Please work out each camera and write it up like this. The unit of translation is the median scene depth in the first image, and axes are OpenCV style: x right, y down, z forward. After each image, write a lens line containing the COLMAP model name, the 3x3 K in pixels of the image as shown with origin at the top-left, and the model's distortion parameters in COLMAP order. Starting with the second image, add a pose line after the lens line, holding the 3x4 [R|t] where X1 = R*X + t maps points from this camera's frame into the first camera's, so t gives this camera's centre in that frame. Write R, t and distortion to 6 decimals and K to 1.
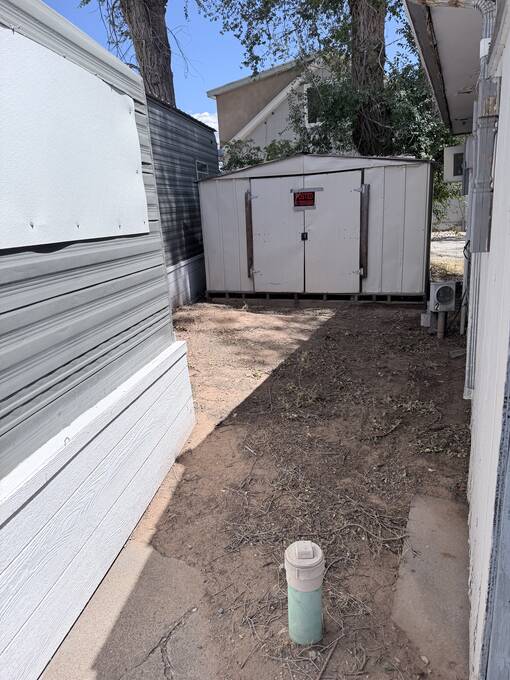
lens RADIAL K [[480.2, 0, 254.6], [0, 480.2, 339.3], [0, 0, 1]] dist [-0.005929, -0.001858]
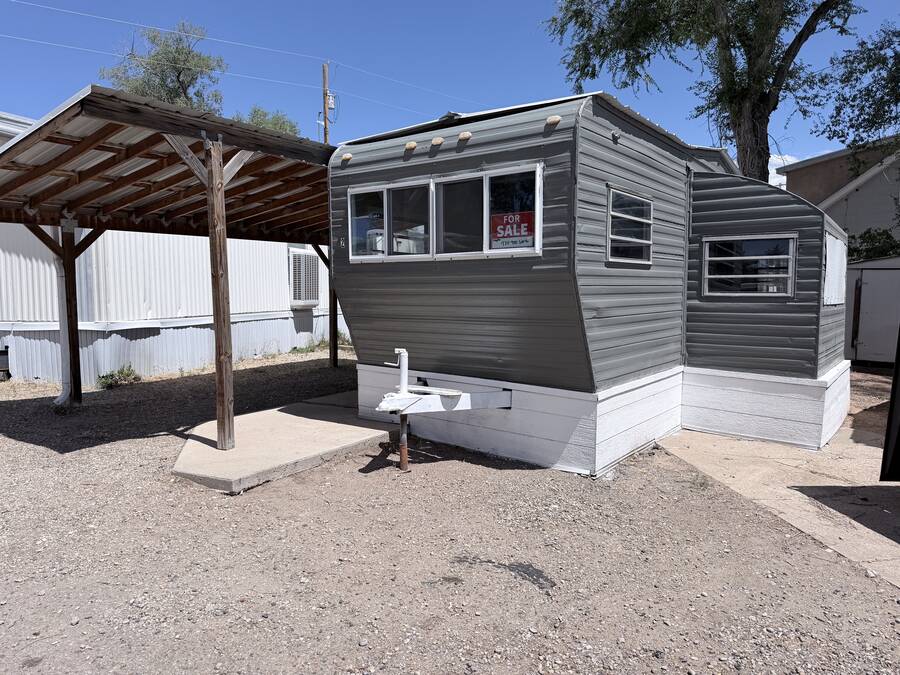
lens RADIAL K [[635.6, 0, 450.8], [0, 635.6, 338.4], [0, 0, 1]] dist [-0.005929, -0.001858]
pose [[0.886603, 0.088024, -0.454079, -0.135714], [-0.164499, 0.977547, -0.131690, 0.165648], [0.432291, 0.191453, 0.881175, -0.623062]]
